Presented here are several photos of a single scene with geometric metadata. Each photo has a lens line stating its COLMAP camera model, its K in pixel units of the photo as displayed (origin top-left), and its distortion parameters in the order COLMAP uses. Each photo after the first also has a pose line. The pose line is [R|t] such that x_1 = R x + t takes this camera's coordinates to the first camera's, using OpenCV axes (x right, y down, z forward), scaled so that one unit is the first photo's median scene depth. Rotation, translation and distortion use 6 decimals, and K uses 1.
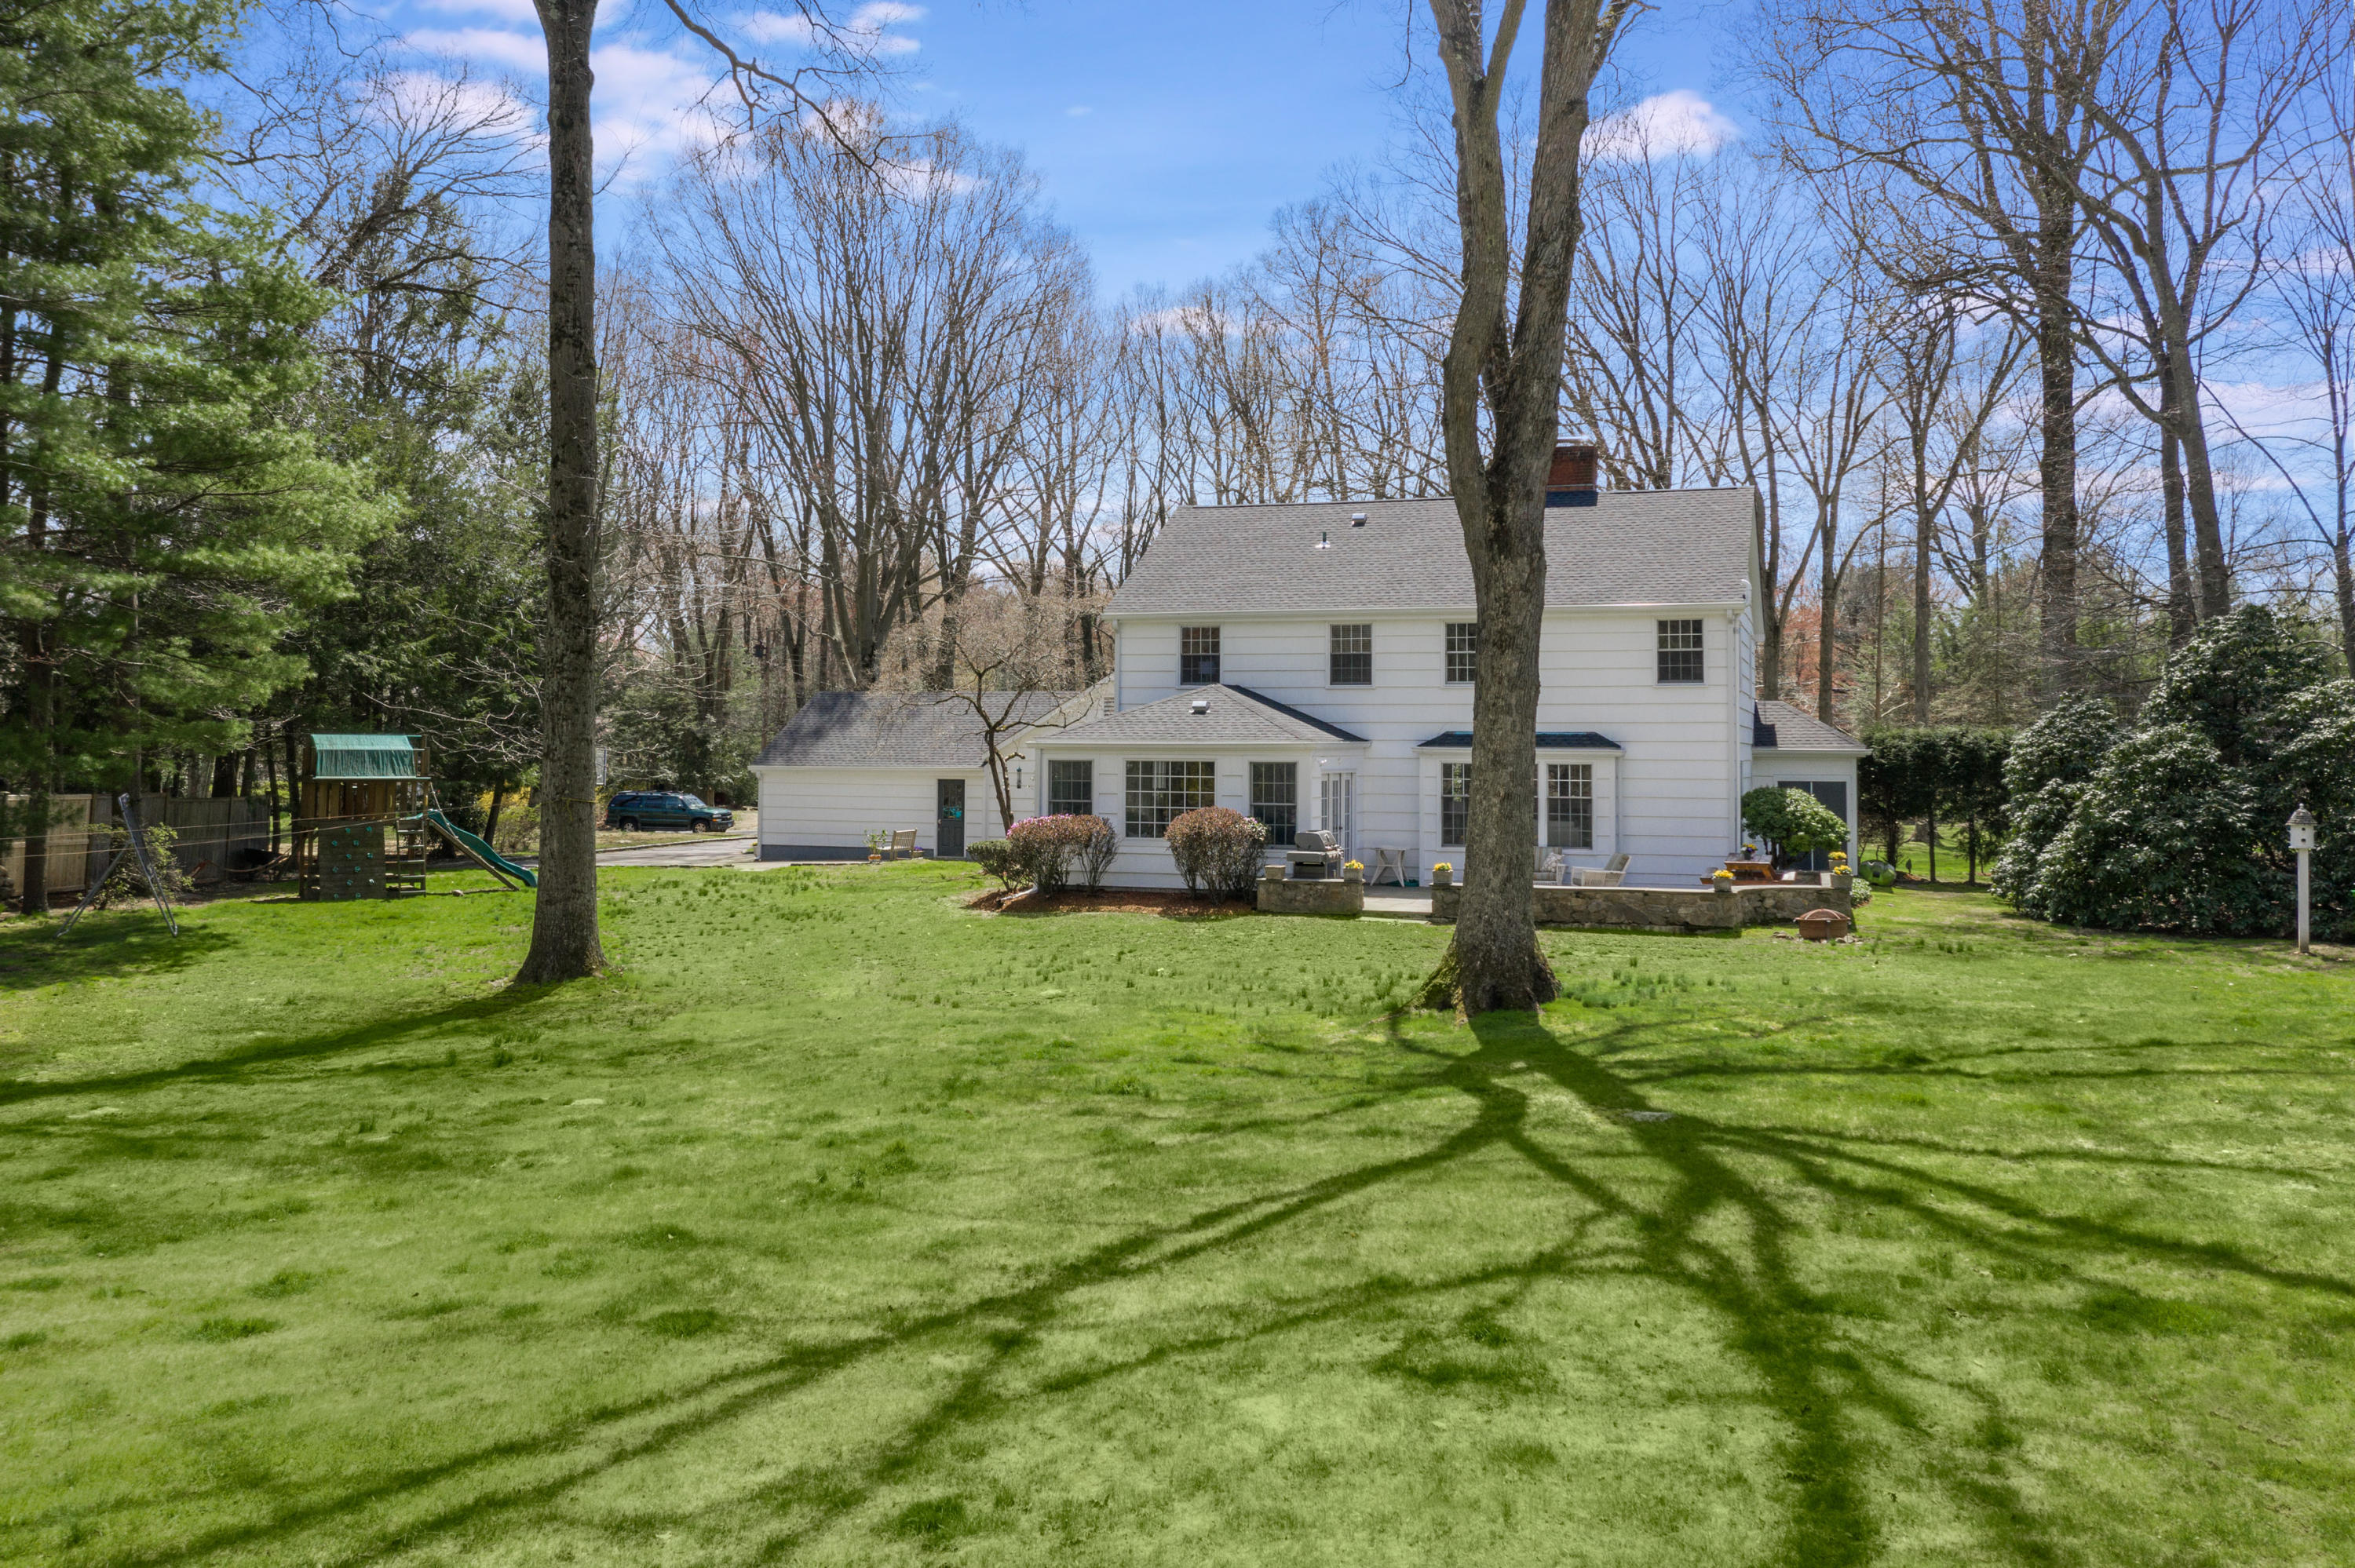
lens RADIAL K [[1941.3, 0, 1175.1], [0, 1941.3, 770.0], [0, 0, 1]] dist [0.002970, 0.008039]
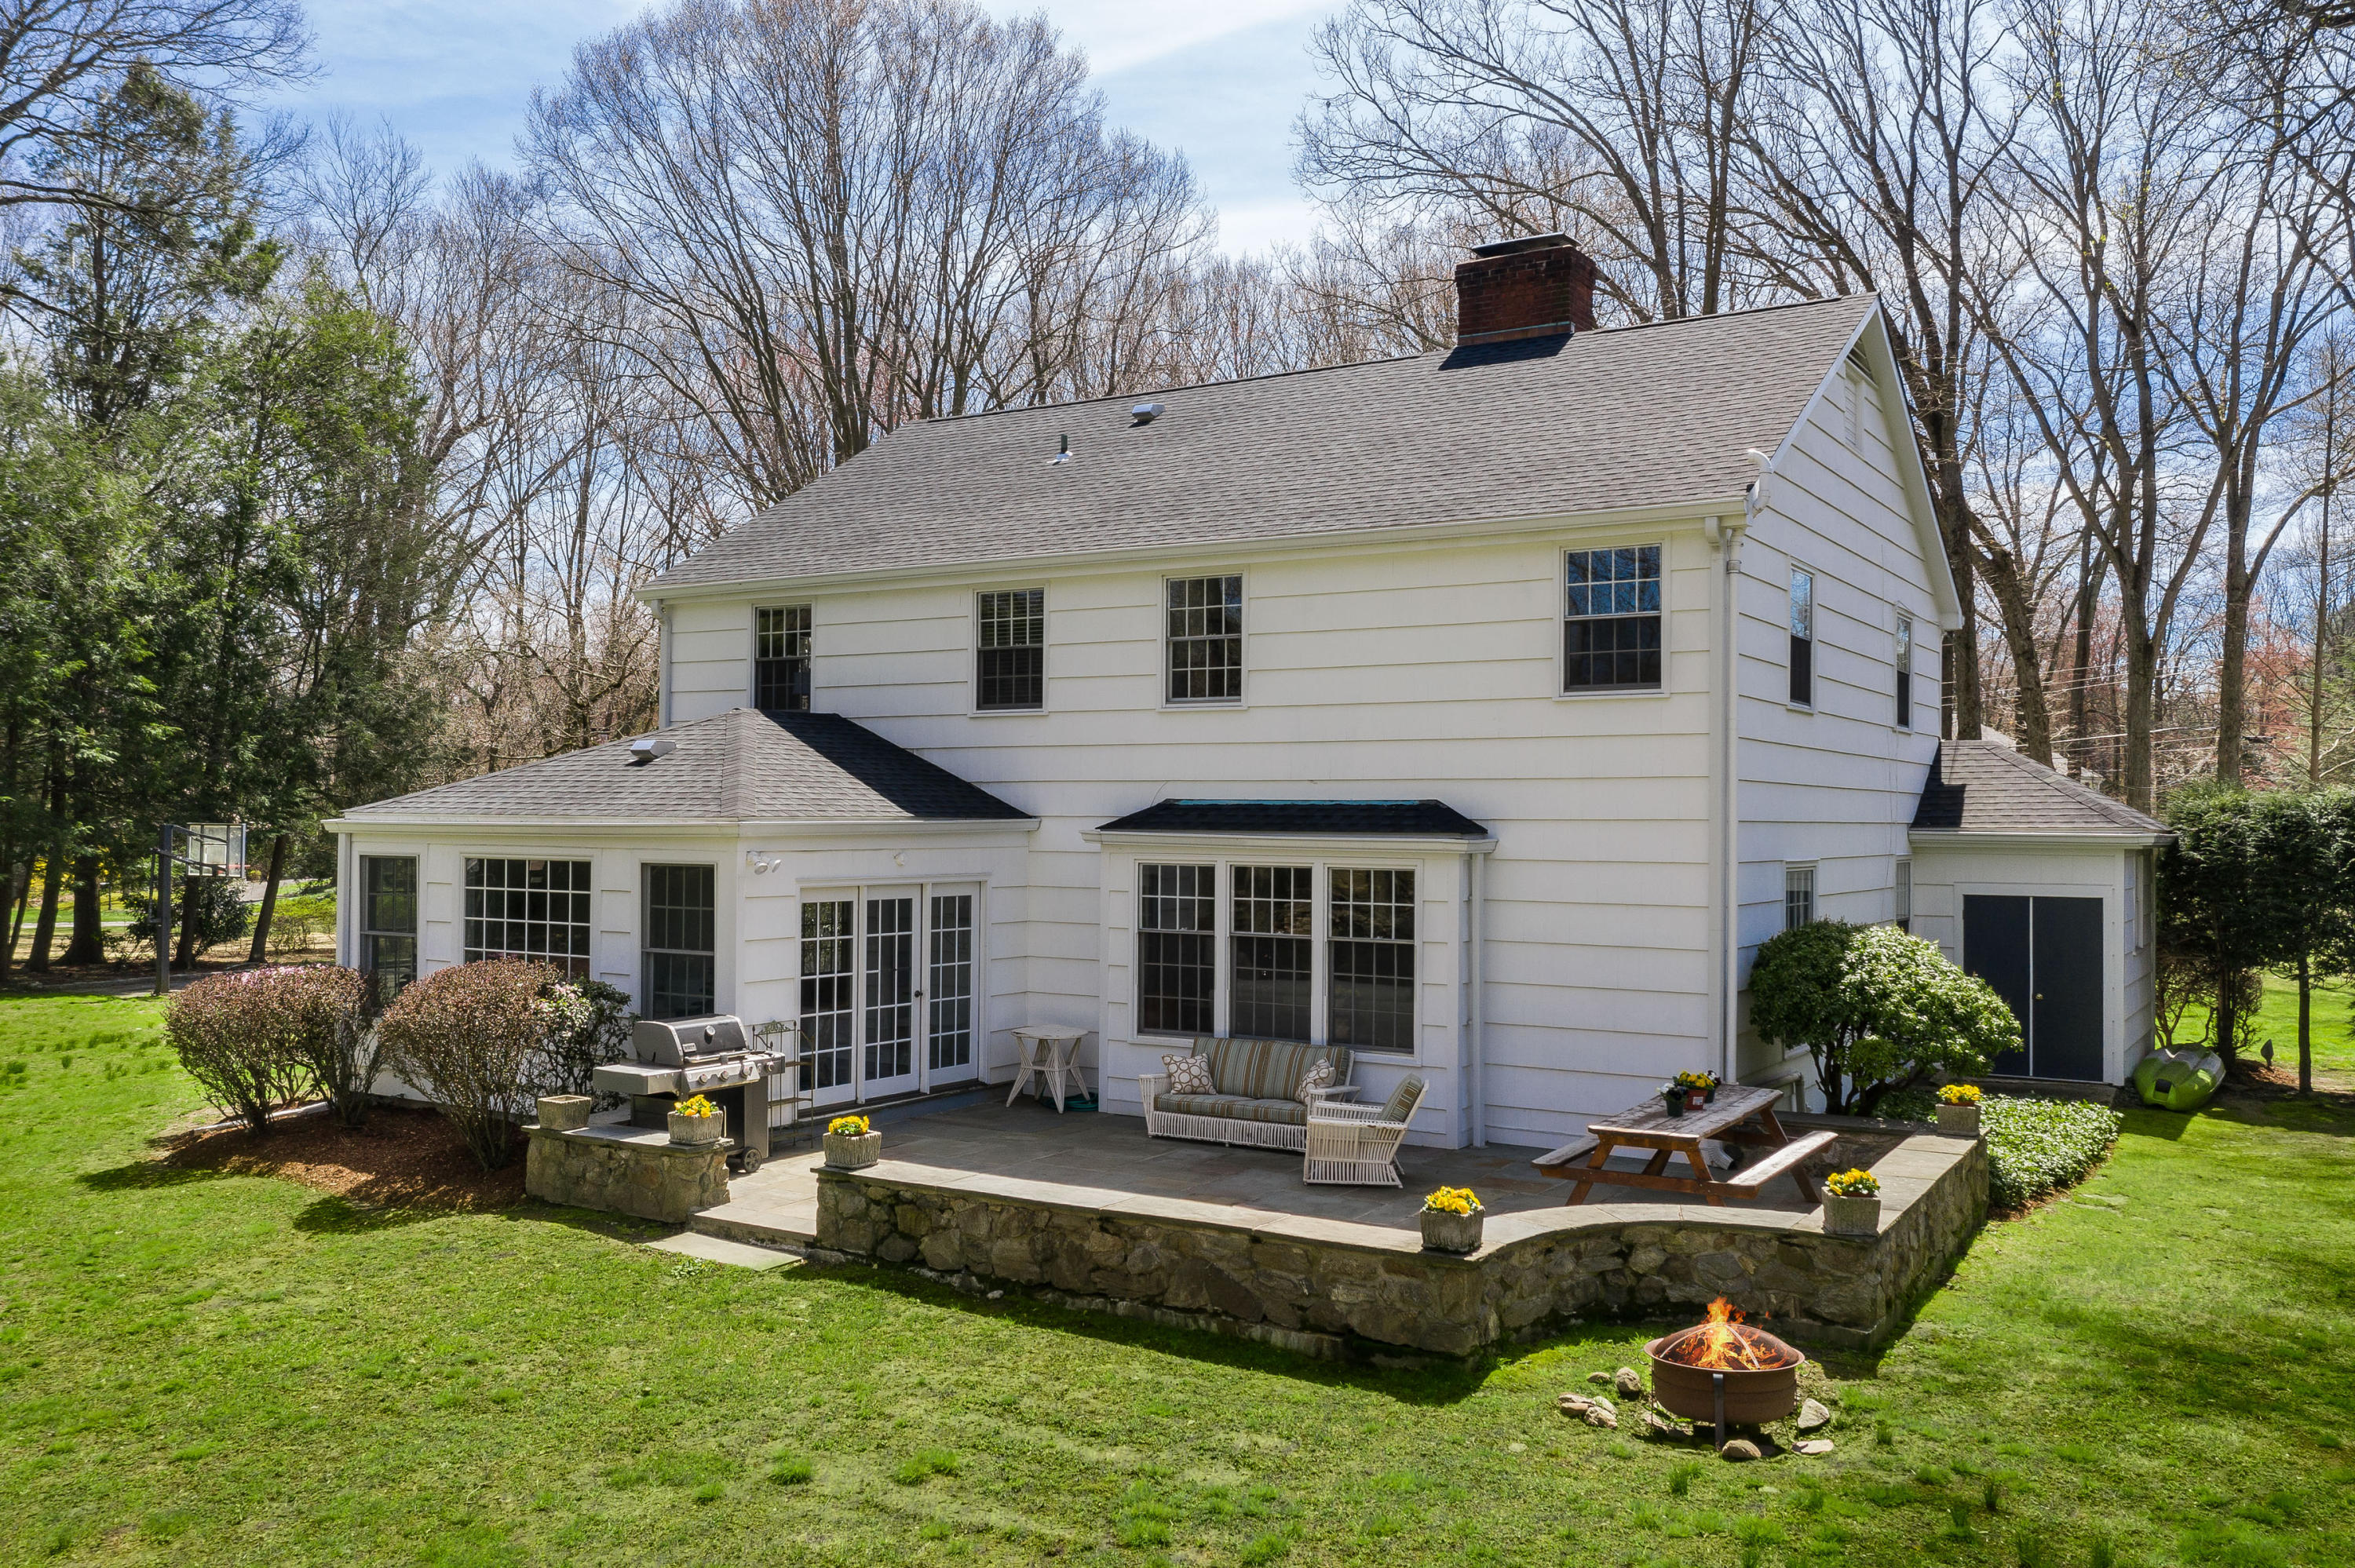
lens RADIAL K [[1941.3, 0, 1174.8], [0, 1941.3, 831.3], [0, 0, 1]] dist [0.002970, 0.008039]
pose [[0.974699, 0.002508, -0.223509, 0.255432], [-0.003351, 0.999989, -0.003395, -0.010078], [0.223498, 0.004059, 0.974696, 0.525313]]
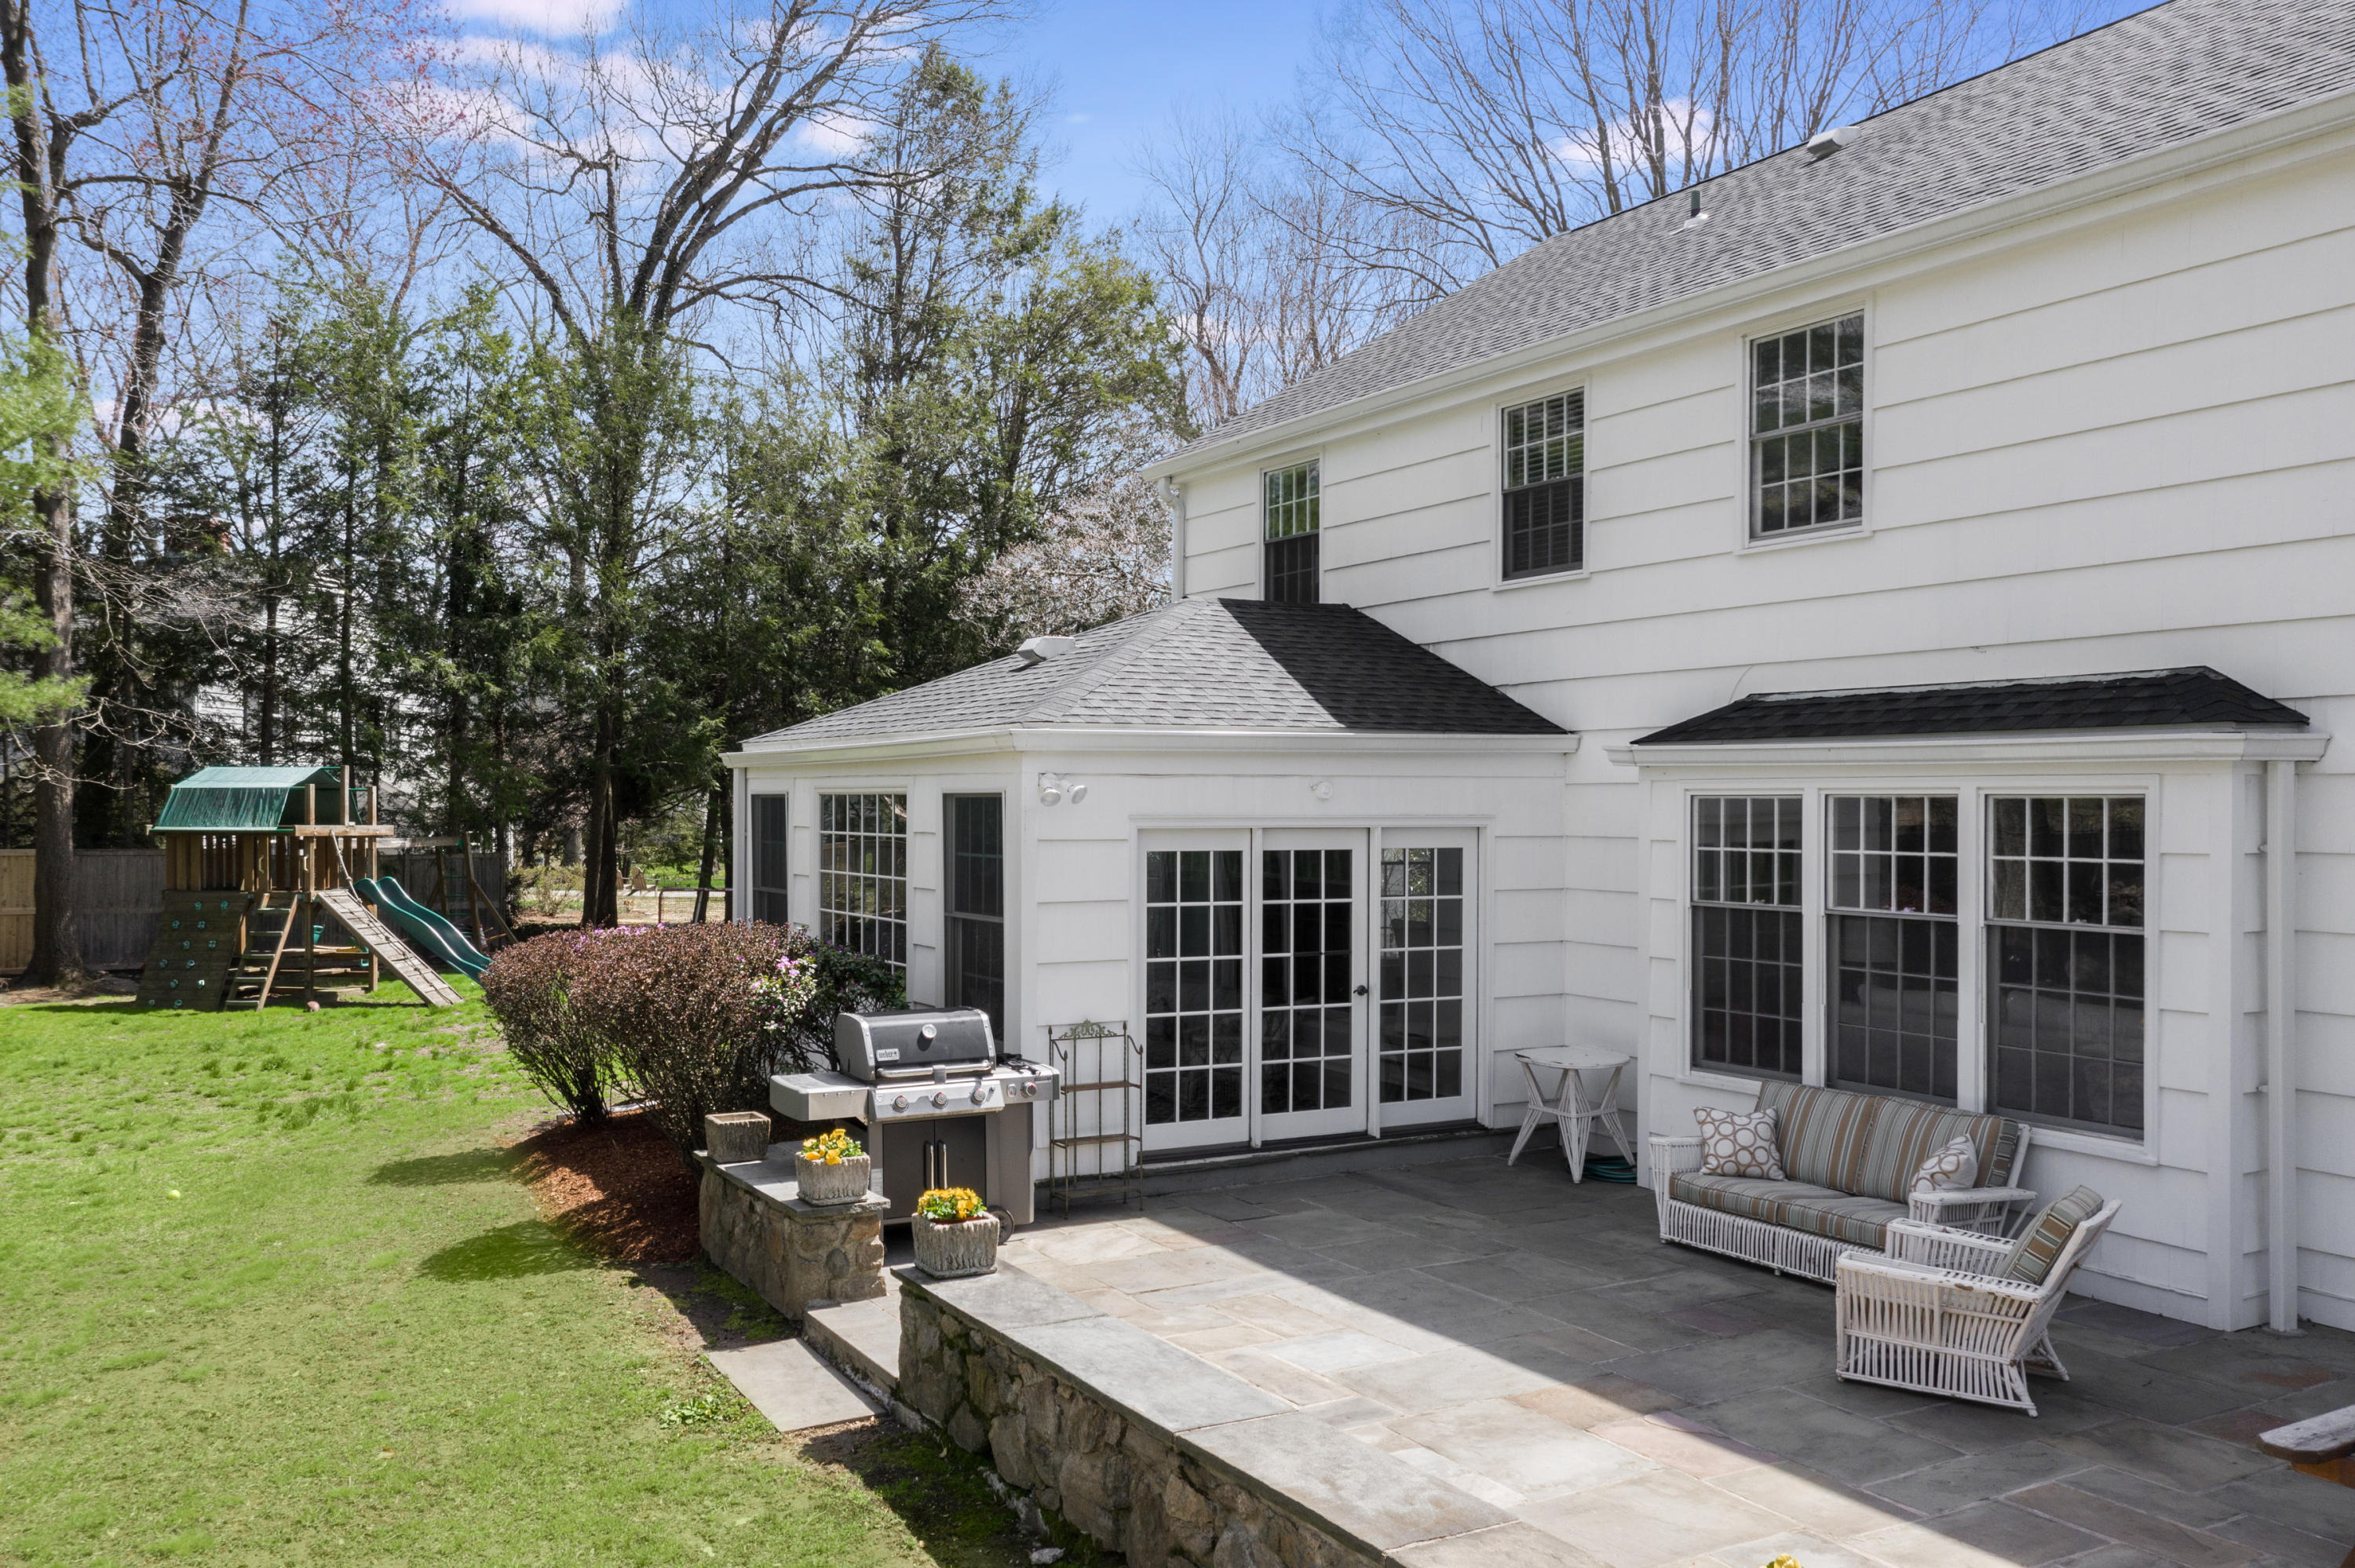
lens RADIAL K [[1941.3, 0, 1134.6], [0, 1941.3, 838.8], [0, 0, 1]] dist [0.002970, 0.008039]
pose [[0.746330, 0.007462, -0.665534, 0.275623], [-0.002180, 0.999959, 0.008766, 0.000660], [0.665572, -0.005091, 0.746316, 0.713731]]
